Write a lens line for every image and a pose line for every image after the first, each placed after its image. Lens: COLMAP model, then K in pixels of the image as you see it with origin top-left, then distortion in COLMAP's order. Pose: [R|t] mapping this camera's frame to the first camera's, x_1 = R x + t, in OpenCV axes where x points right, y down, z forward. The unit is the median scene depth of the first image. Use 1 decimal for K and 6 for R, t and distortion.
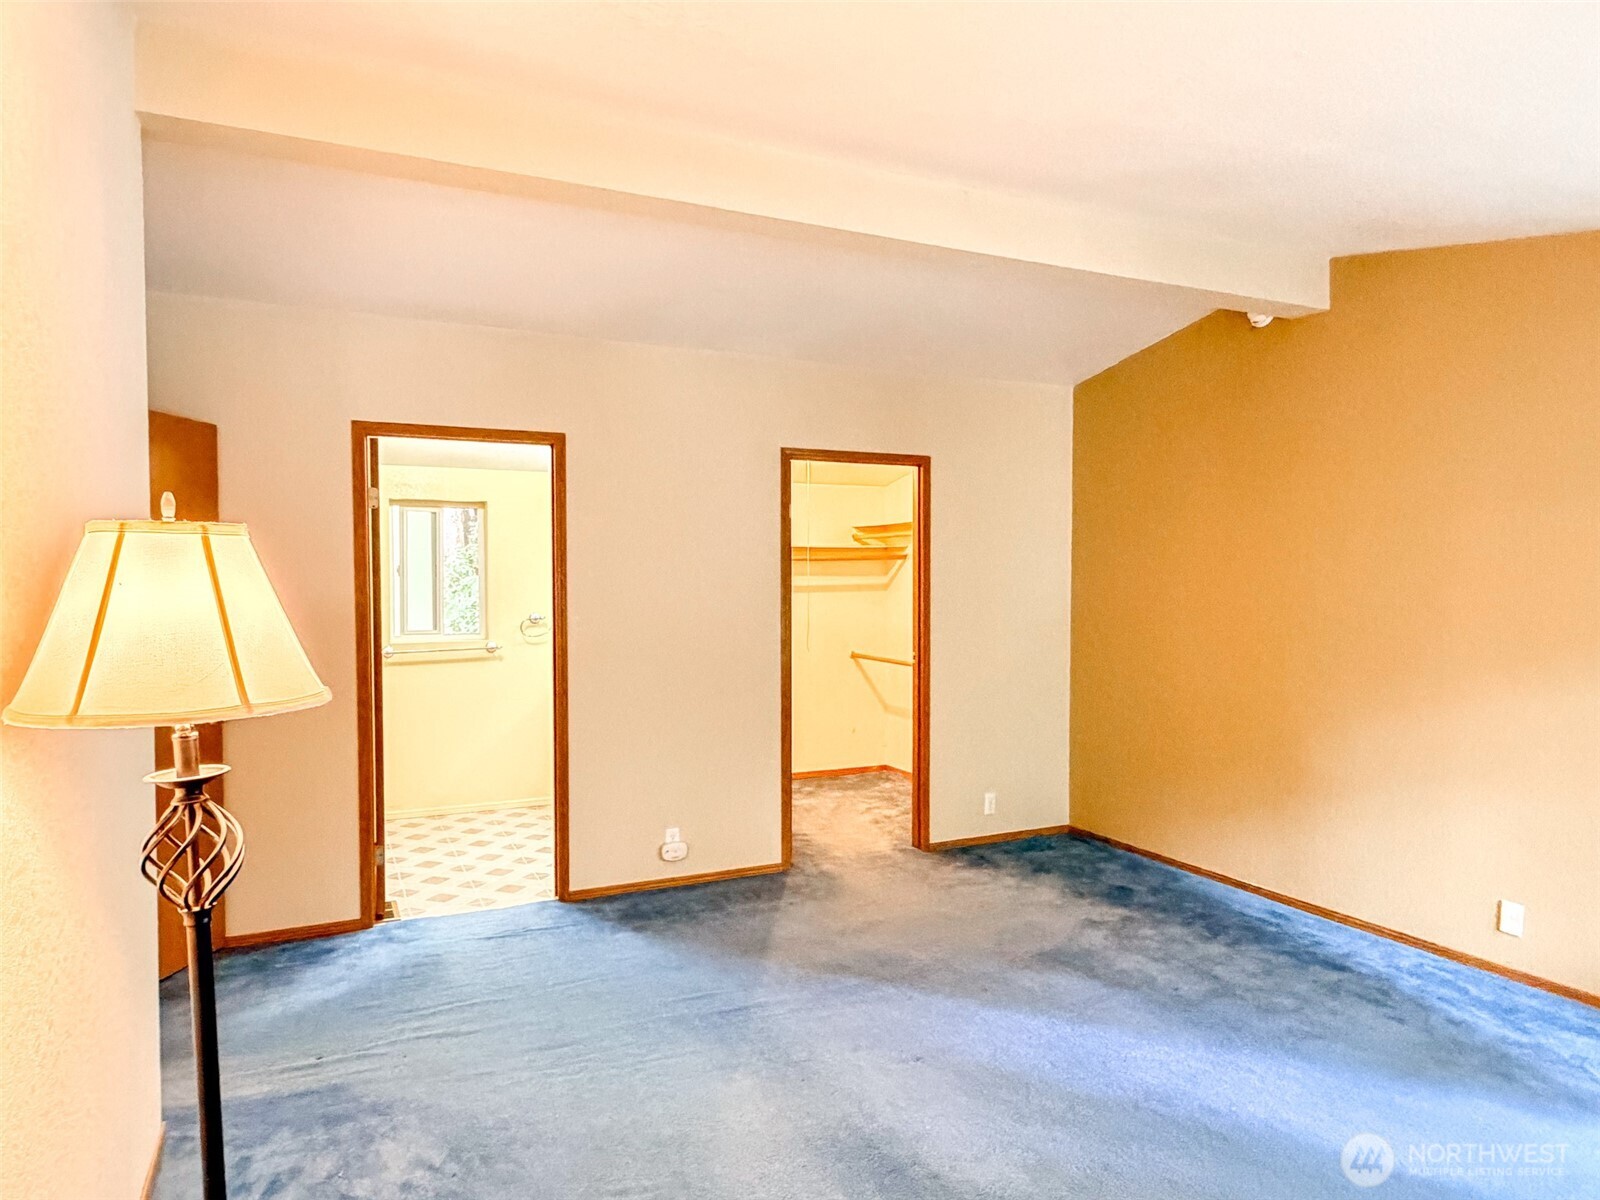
lens RADIAL K [[1033.1, 0, 800.0], [0, 1033.1, 600.0], [0, 0, 1]] dist [-0.008125, -0.001401]
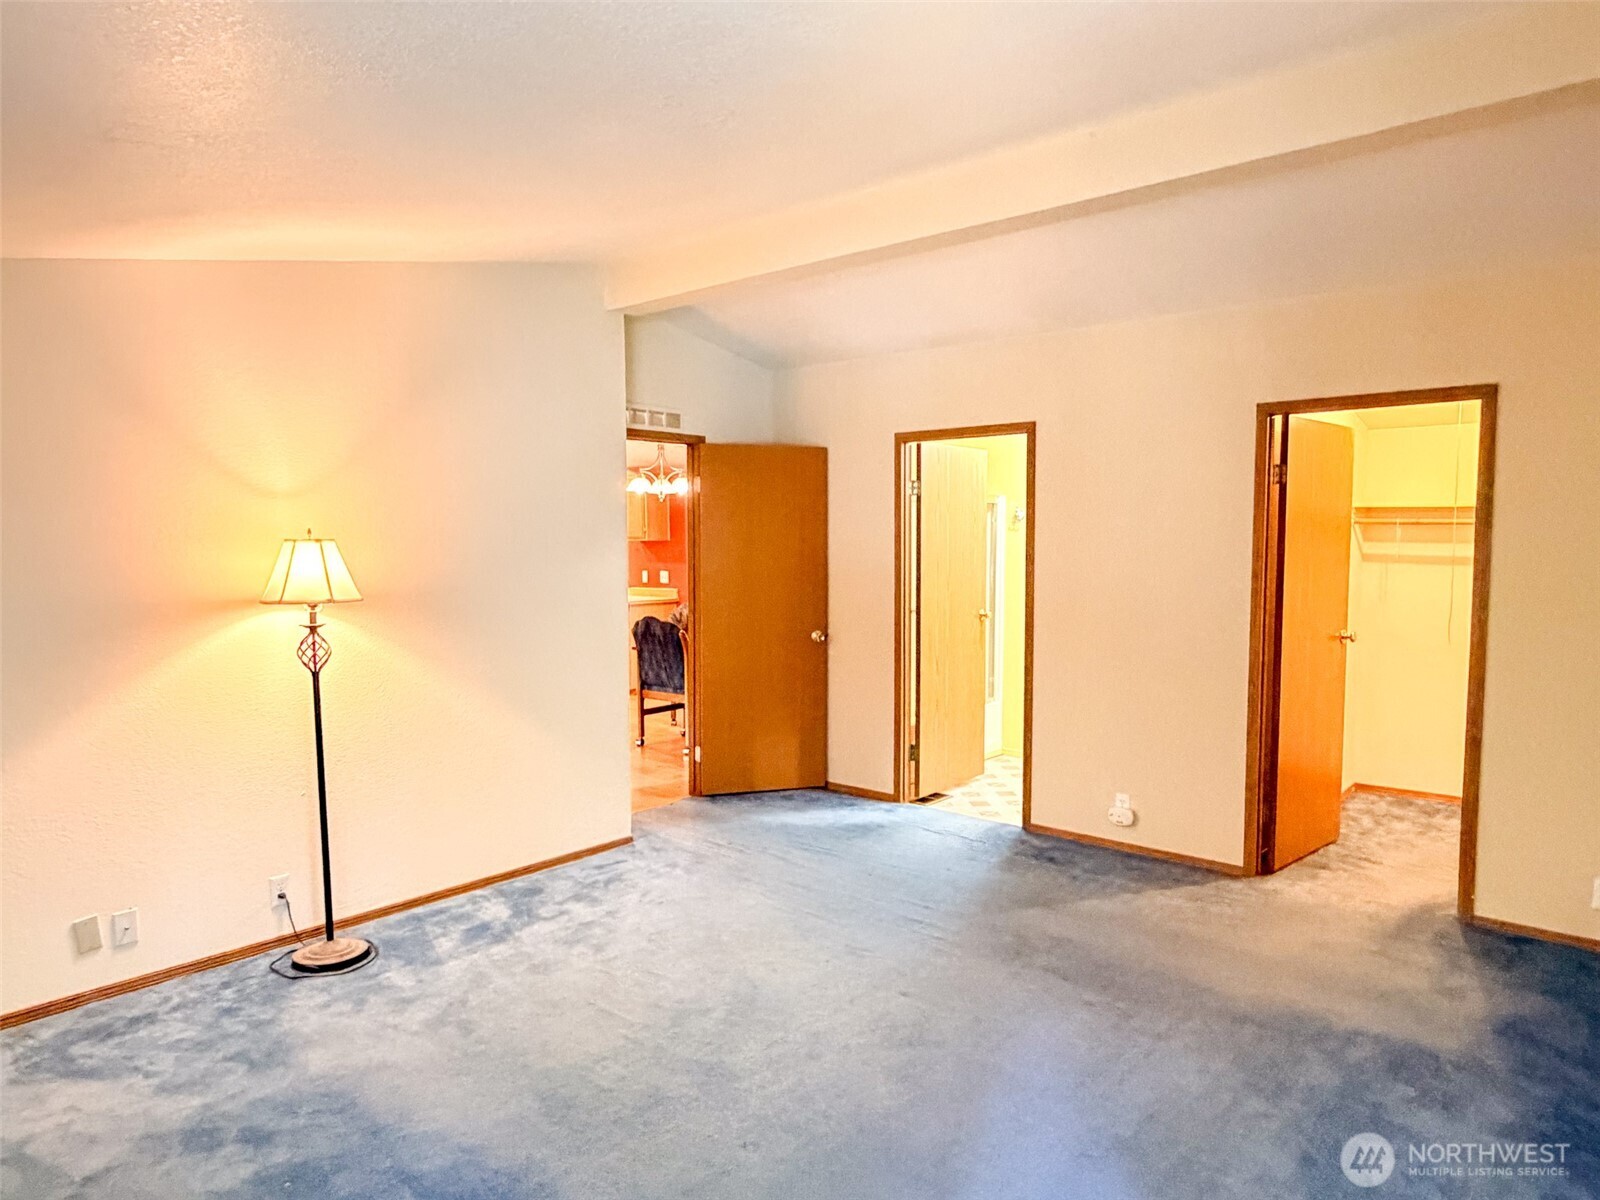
lens RADIAL K [[1011.9, 0, 803.5], [0, 1011.9, 607.0], [0, 0, 1]] dist [0.000906, 0.000817]
pose [[0.383679, 0.060658, -0.921472, 0.766915], [-0.024736, 0.998157, 0.055407, -0.014348], [0.923135, 0.001535, 0.384473, 0.367439]]
